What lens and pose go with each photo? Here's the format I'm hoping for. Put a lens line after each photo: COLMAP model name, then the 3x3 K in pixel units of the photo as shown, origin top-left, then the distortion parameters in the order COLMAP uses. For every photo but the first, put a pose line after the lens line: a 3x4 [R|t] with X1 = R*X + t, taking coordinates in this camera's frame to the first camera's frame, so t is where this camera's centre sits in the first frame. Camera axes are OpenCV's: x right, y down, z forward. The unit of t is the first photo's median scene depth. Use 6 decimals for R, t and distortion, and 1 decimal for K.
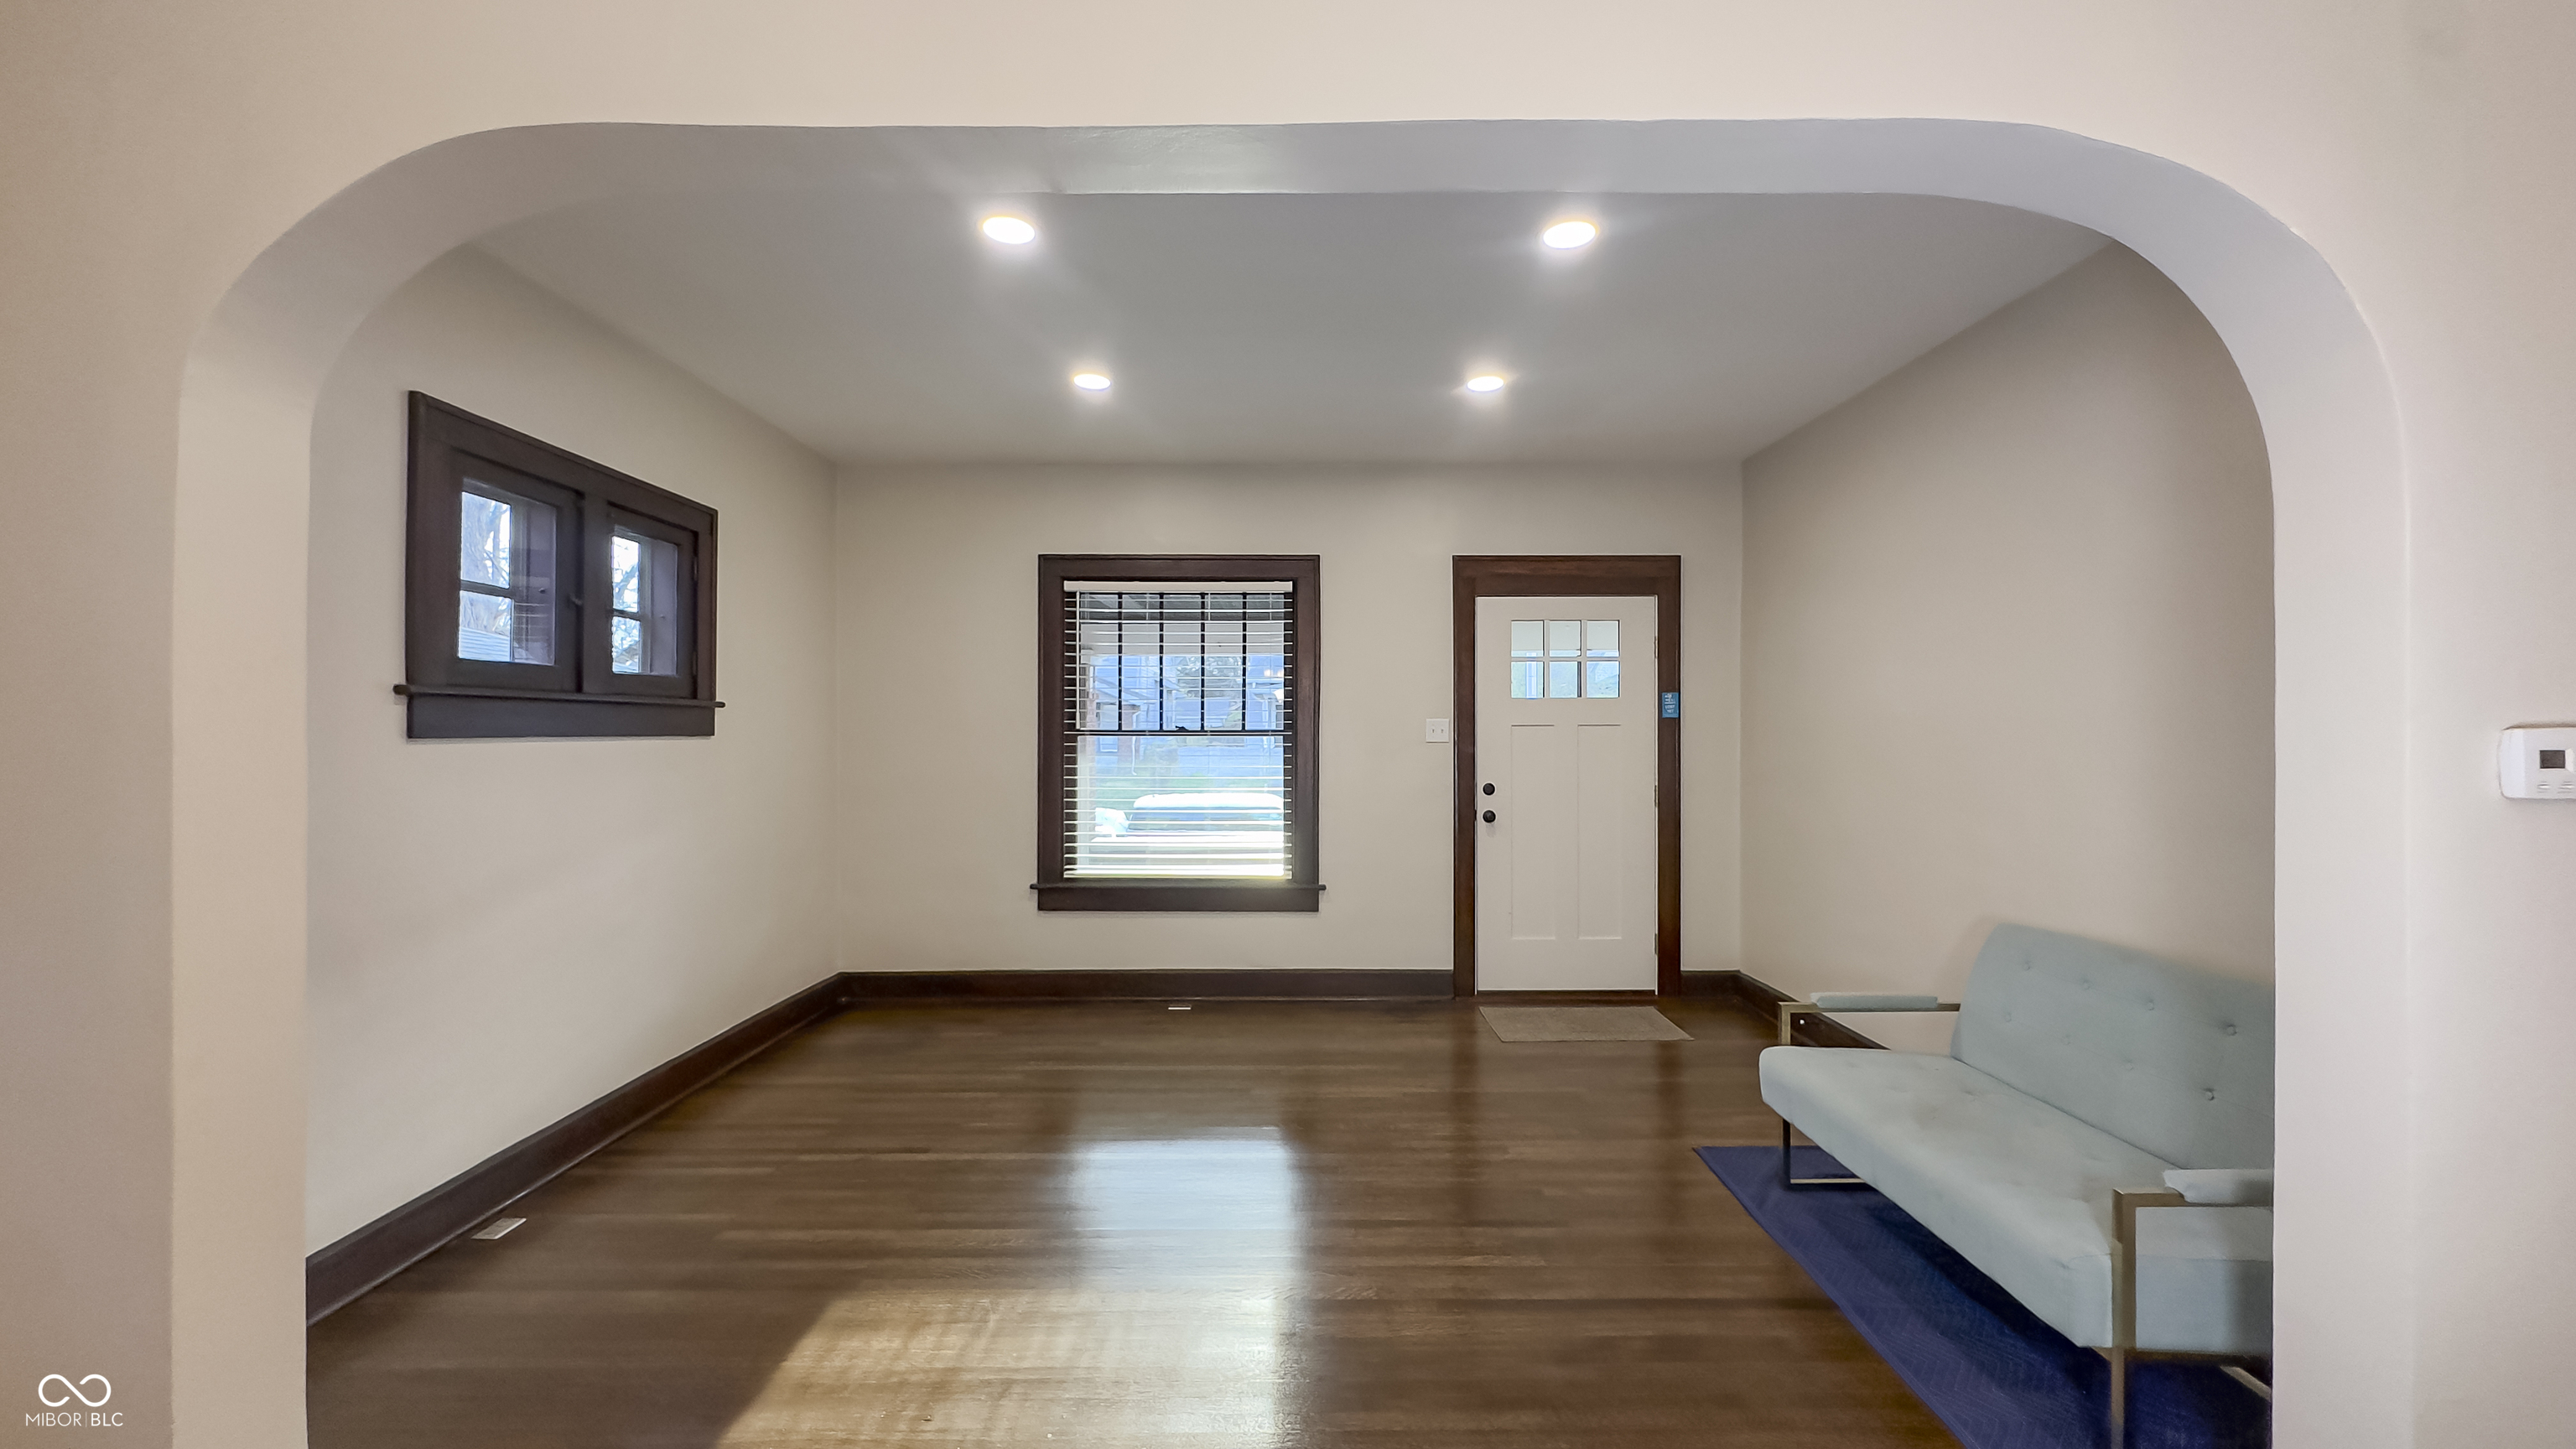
lens RADIAL K [[1067.9, 0, 1281.6], [0, 1067.9, 713.6], [0, 0, 1]] dist [0.013634, -0.000528]
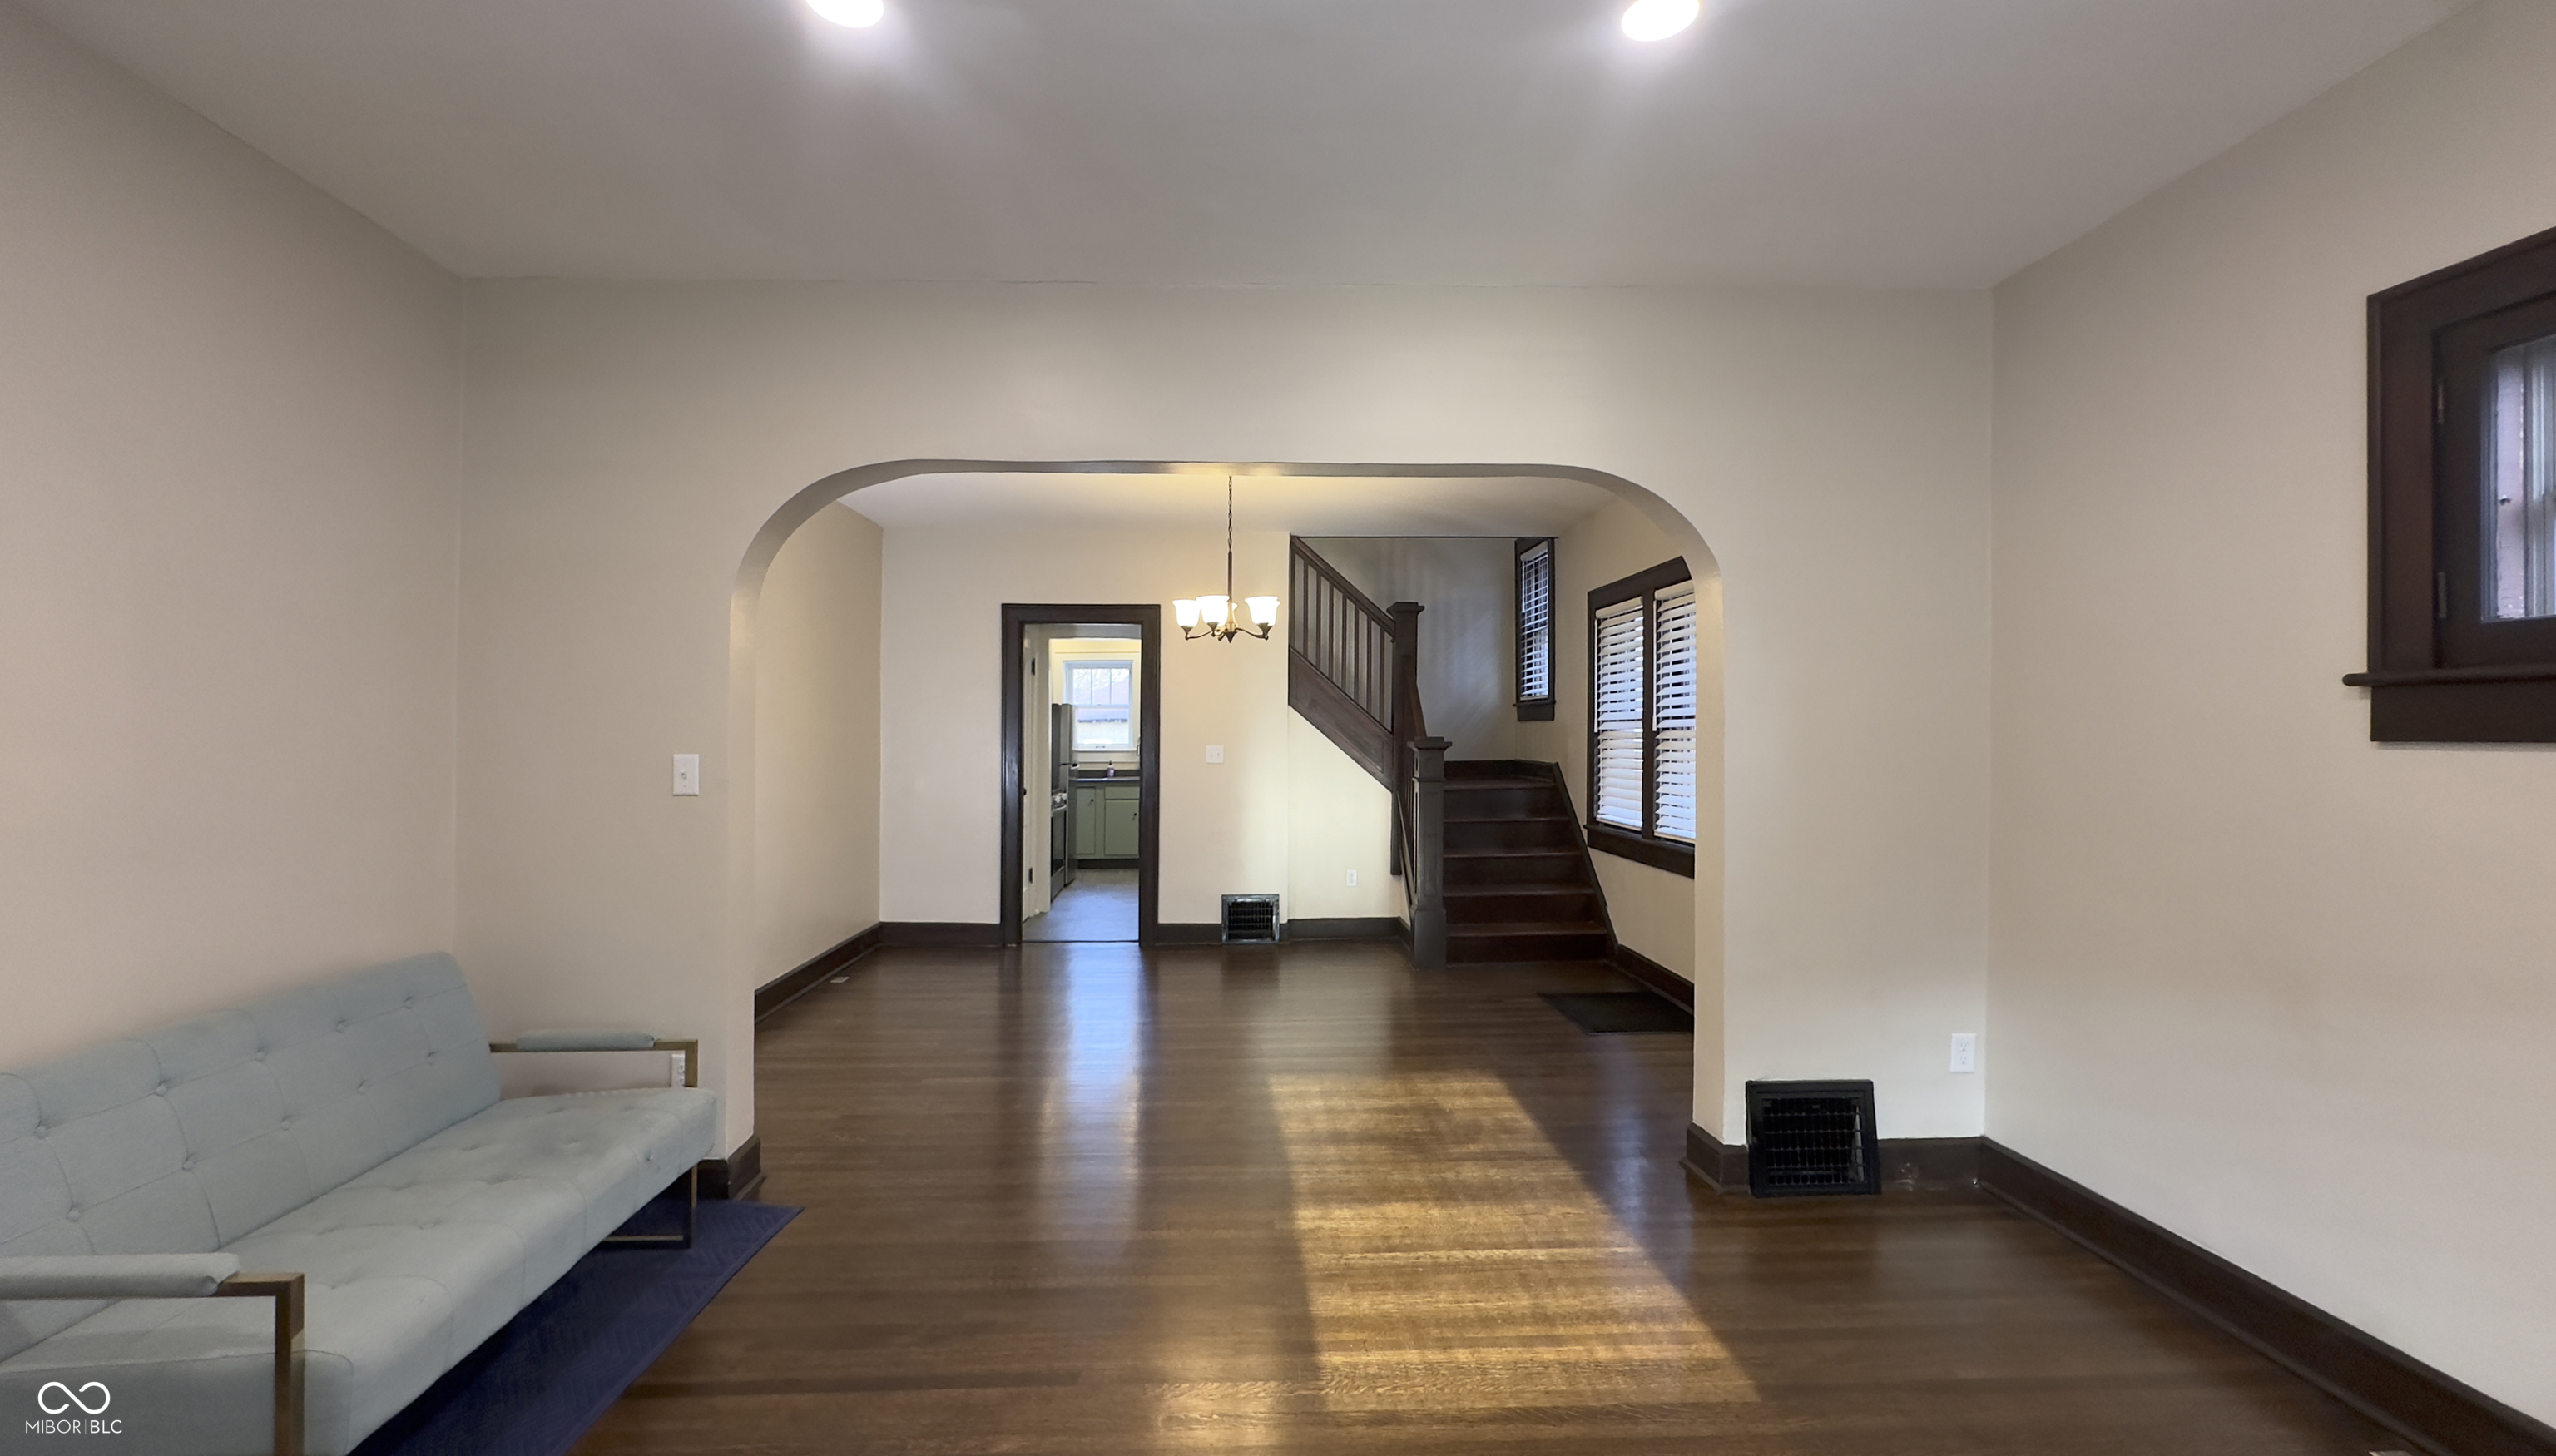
lens RADIAL K [[1146.5, 0, 1264.1], [0, 1146.5, 775.9], [0, 0, 1]] dist [0.015503, 0.000585]
pose [[-0.998989, 0.003214, -0.044839, 0.034062], [0.002079, 0.999677, 0.025344, 0.021162], [0.044906, 0.025225, -0.998673, 1.531271]]
